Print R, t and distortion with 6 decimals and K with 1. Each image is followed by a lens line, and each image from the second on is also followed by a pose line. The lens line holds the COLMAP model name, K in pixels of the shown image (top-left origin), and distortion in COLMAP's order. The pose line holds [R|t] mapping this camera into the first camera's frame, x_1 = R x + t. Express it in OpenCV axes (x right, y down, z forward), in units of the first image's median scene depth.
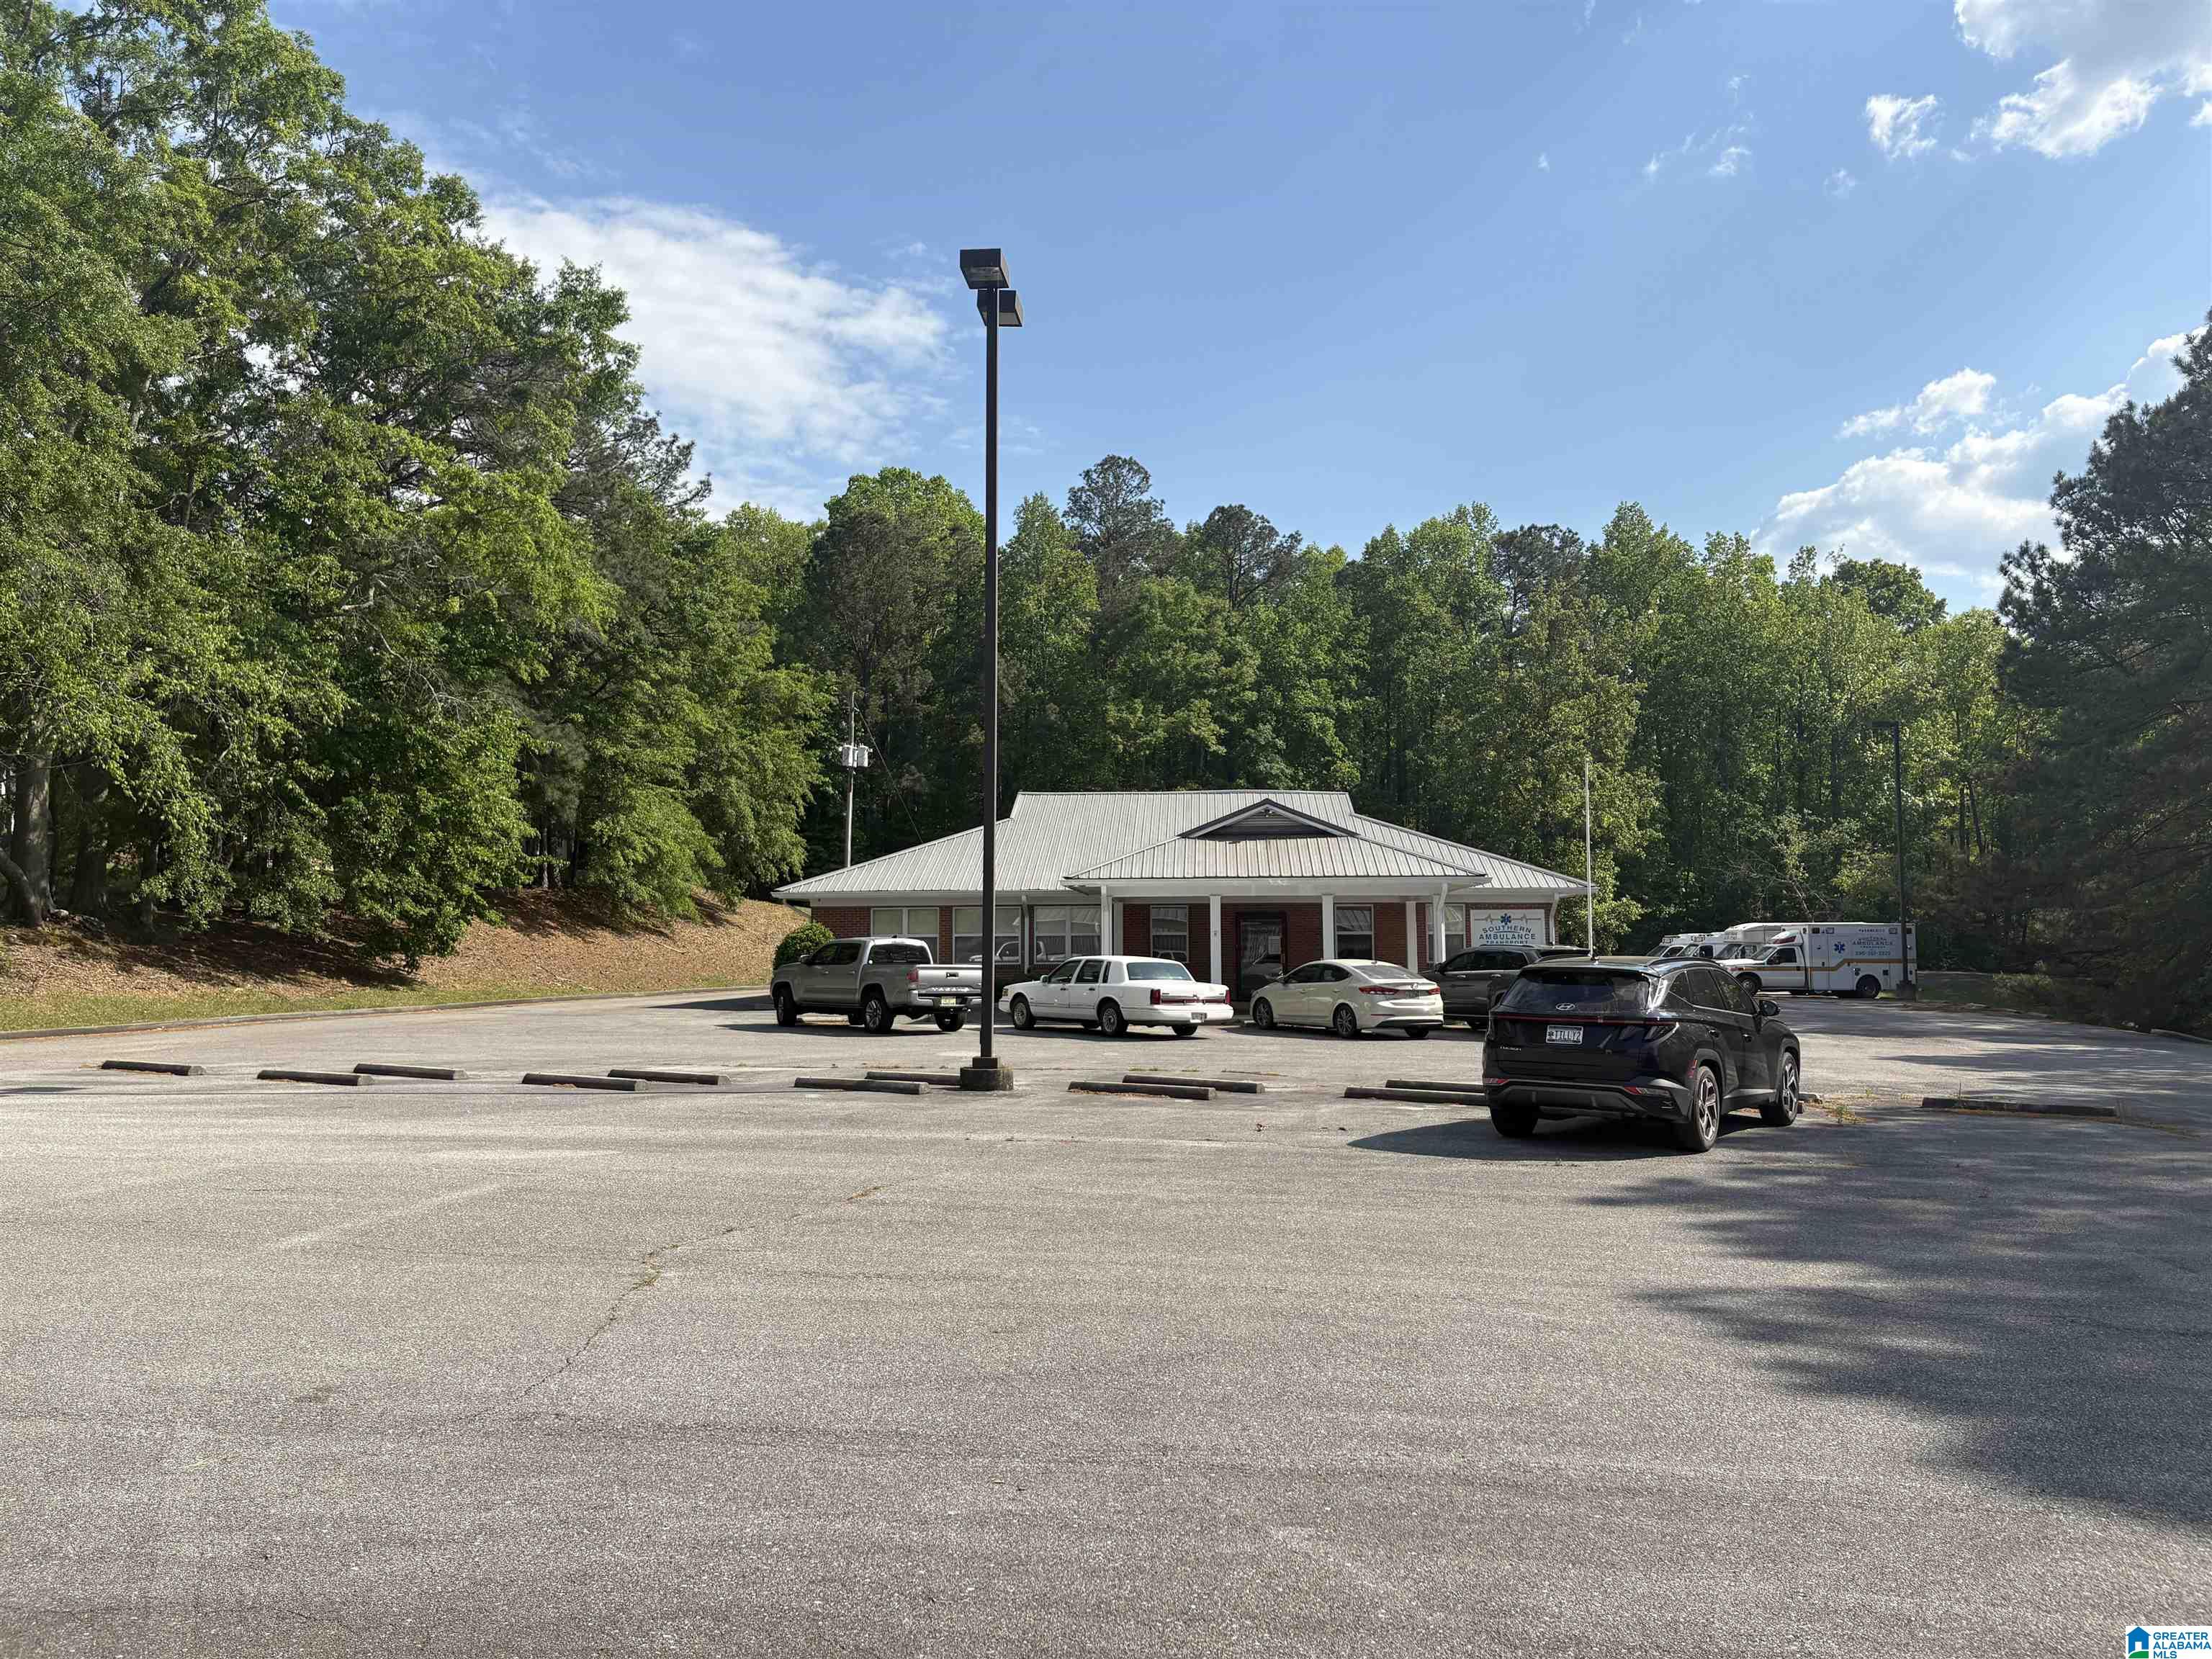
lens RADIAL K [[1677.8, 0, 1104.4], [0, 1677.8, 827.7], [0, 0, 1]] dist [0.049606, -0.049554]
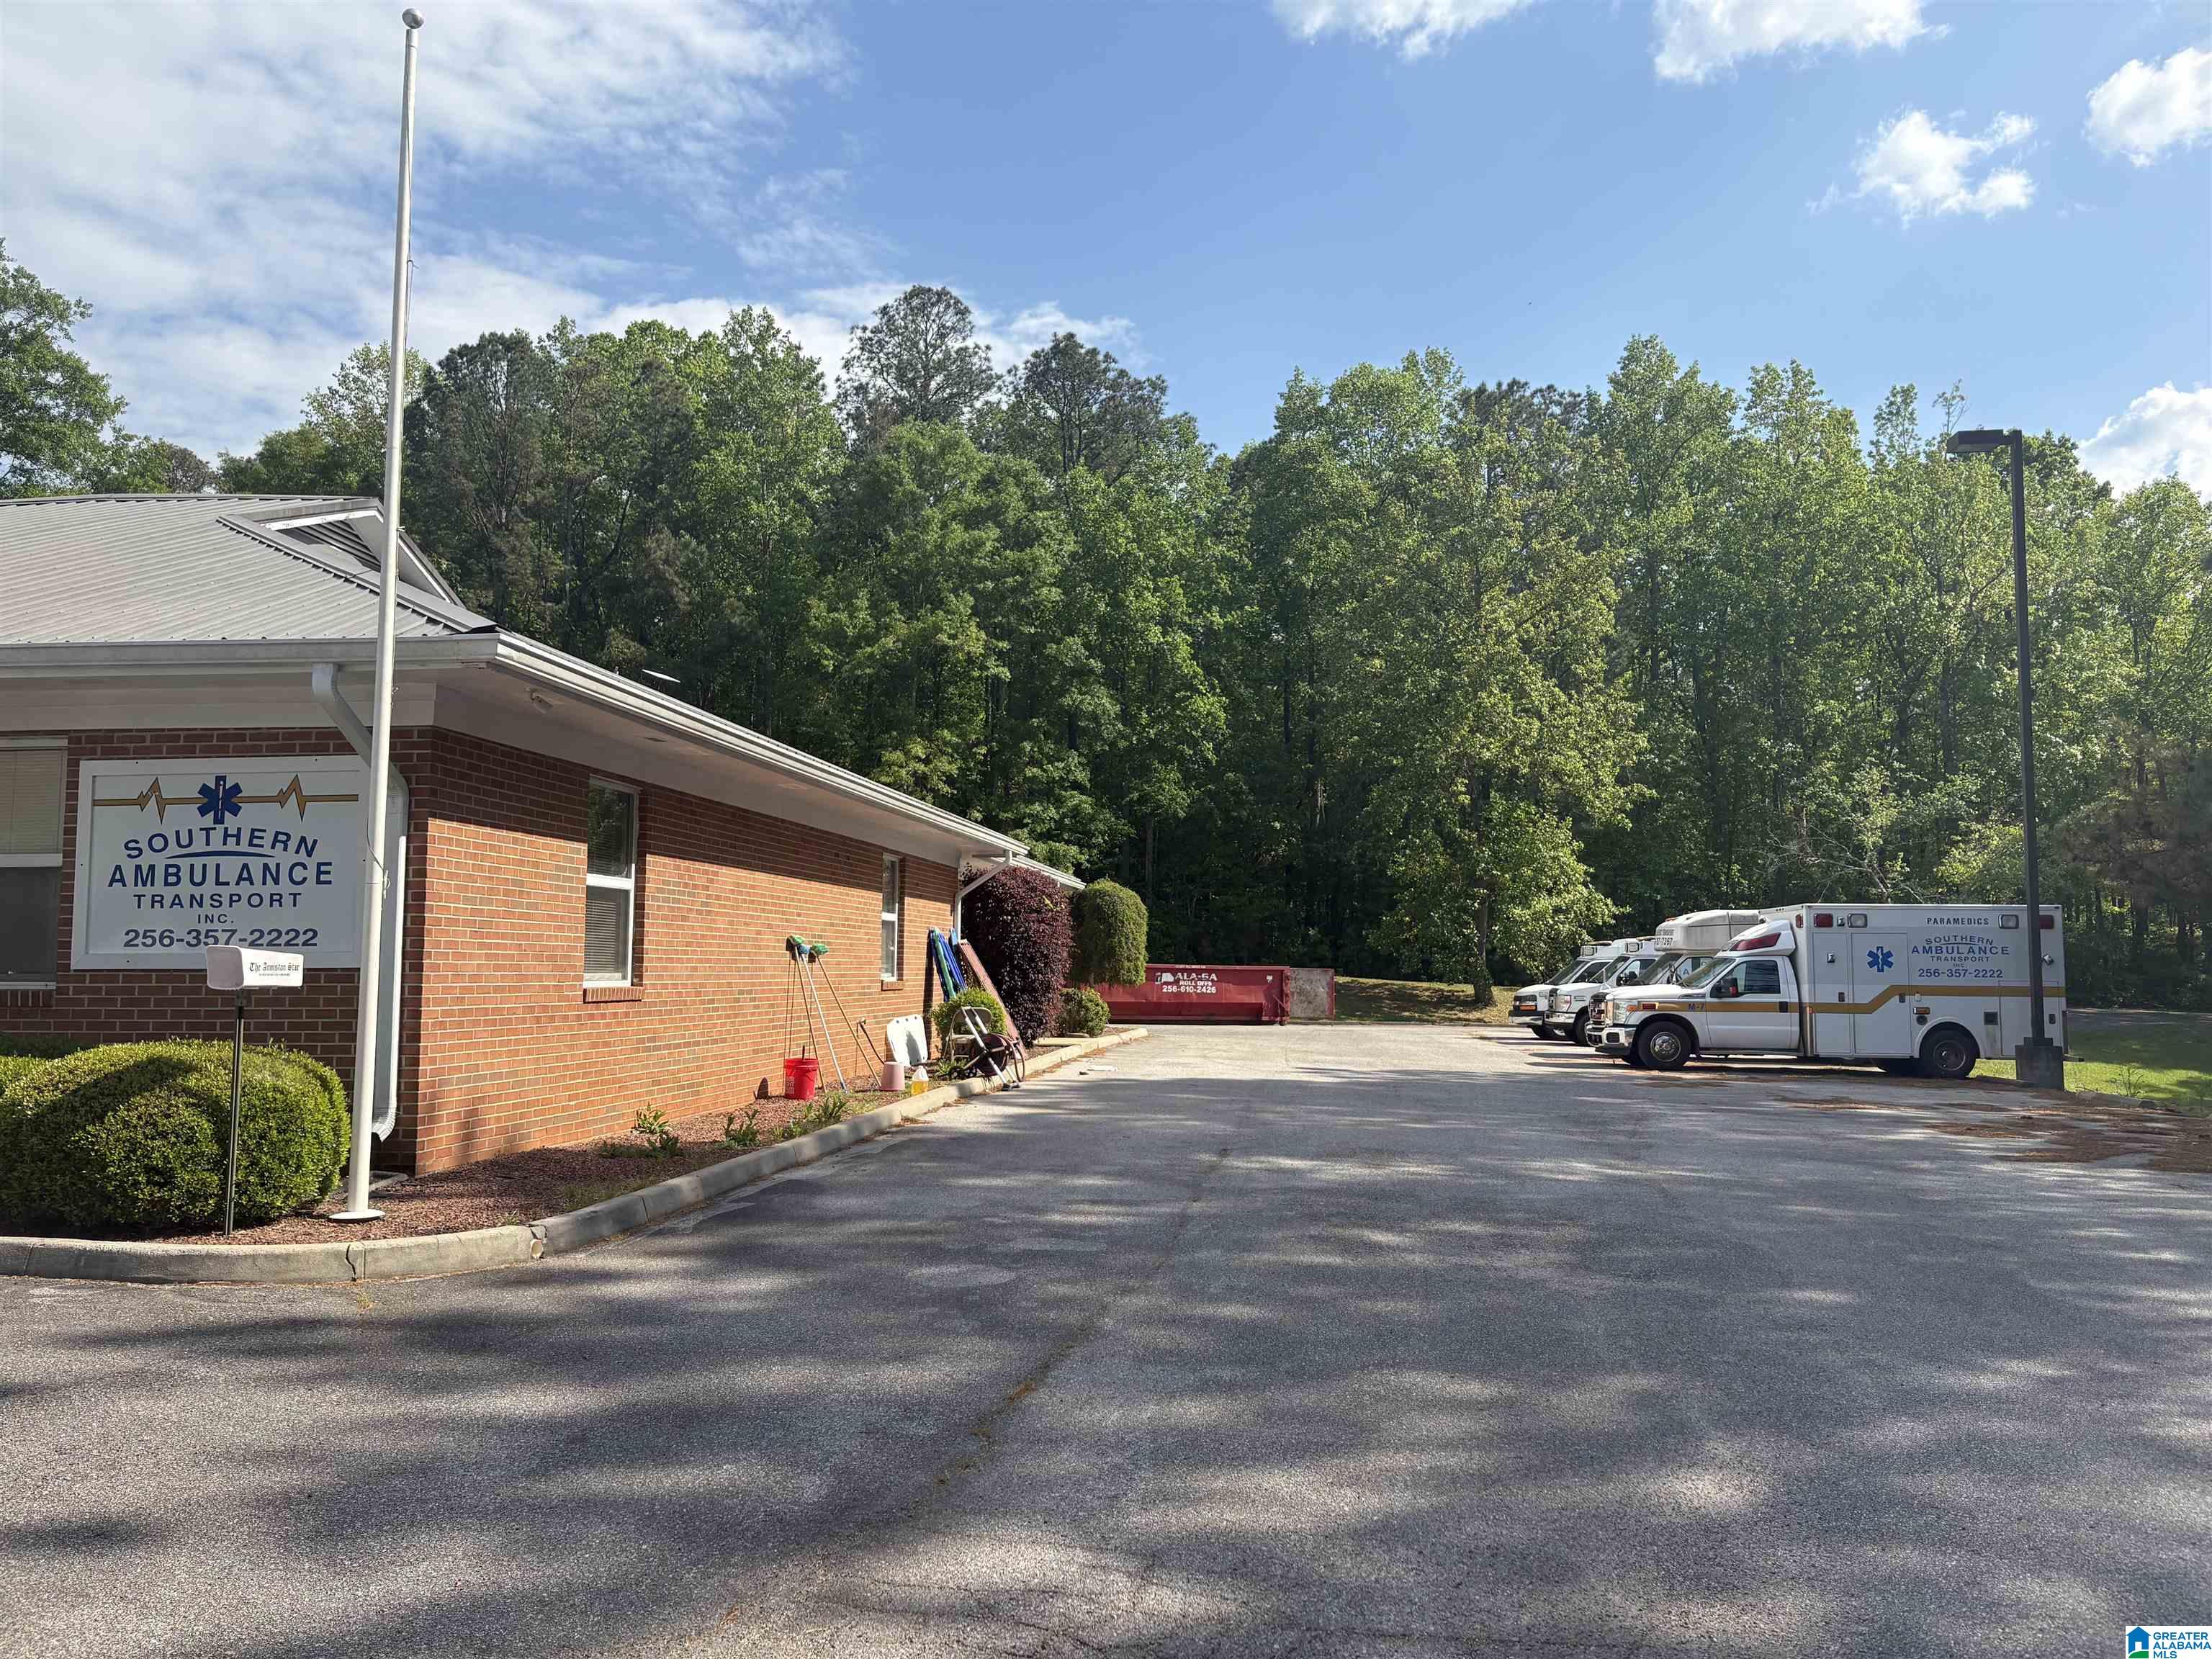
lens RADIAL K [[1677.8, 0, 1120.1], [0, 1677.8, 834.8], [0, 0, 1]] dist [0.049606, -0.049554]
pose [[0.997843, 0.000416, -0.065651, 0.159351], [-0.001222, 0.999924, -0.012234, 0.026315], [0.065641, 0.012288, 0.997768, 0.328692]]
